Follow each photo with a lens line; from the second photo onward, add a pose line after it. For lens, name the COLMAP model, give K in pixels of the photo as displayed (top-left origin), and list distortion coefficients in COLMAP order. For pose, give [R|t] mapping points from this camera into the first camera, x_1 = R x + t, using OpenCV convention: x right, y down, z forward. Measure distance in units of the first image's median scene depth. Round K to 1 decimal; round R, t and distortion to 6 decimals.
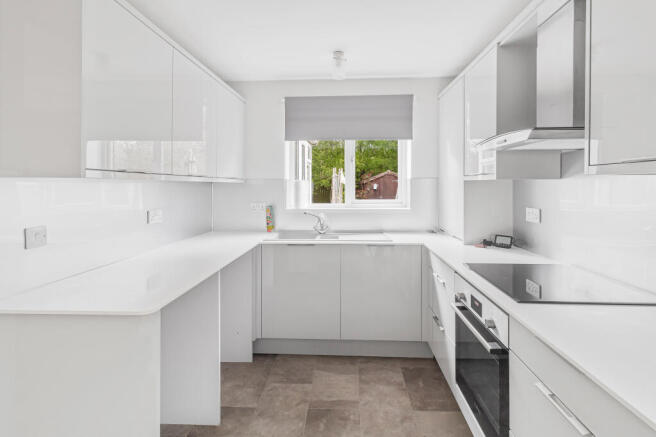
lens RADIAL K [[324.9, 0, 329.3], [0, 324.9, 189.2], [0, 0, 1]] dist [-0.003600, -0.000484]
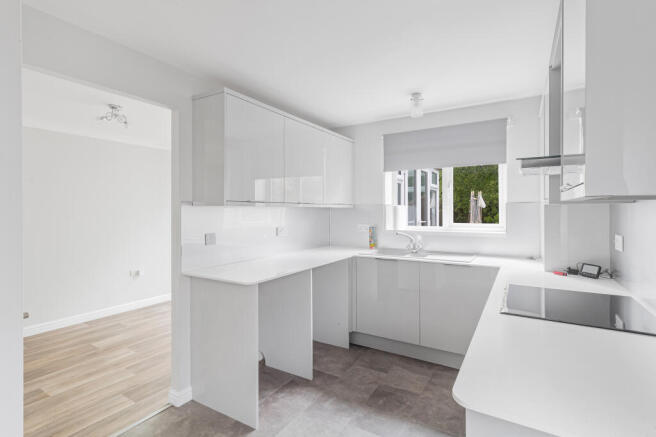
lens RADIAL K [[324.9, 0, 330.2], [0, 324.9, 214.5], [0, 0, 1]] dist [-0.003600, -0.000484]
pose [[0.874968, 0.005621, -0.484148, 0.309673], [-0.003046, 0.999977, 0.006104, -0.001309], [0.484171, -0.003866, 0.874965, -0.146570]]
